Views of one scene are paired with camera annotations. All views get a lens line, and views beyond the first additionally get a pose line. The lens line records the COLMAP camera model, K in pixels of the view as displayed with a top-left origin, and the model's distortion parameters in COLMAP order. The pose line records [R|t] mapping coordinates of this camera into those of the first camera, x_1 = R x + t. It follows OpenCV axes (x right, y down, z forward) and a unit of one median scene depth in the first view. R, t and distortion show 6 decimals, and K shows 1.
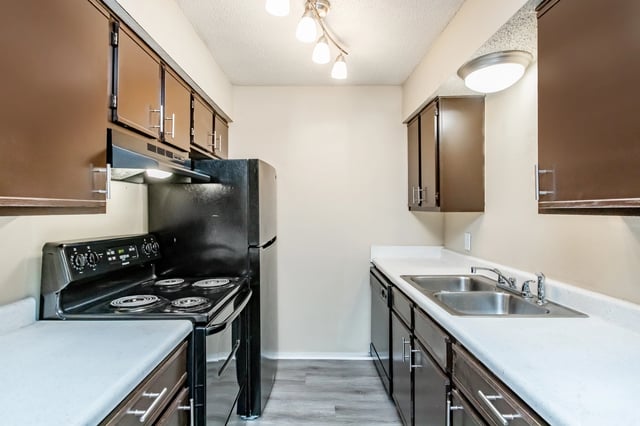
lens RADIAL K [[317.4, 0, 317.7], [0, 317.4, 201.7], [0, 0, 1]] dist [0.000838, -0.000226]
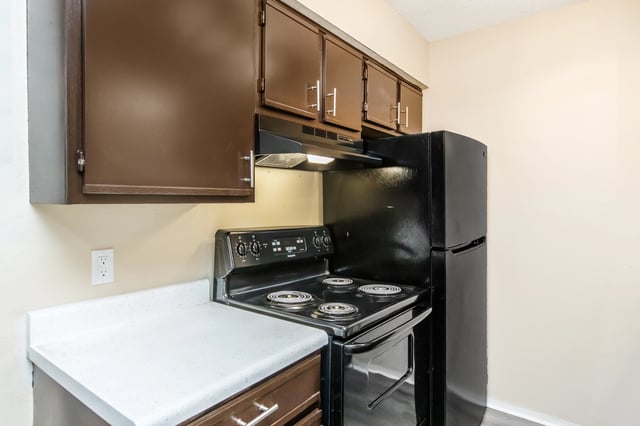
lens RADIAL K [[372.1, 0, 321.3], [0, 372.1, 202.4], [0, 0, 1]] dist [0.000901, 0.000477]
pose [[0.791951, 0.004502, -0.610568, 0.145347], [0.012698, 0.999635, 0.023841, 0.009448], [0.610453, -0.026634, 0.791605, 0.179968]]
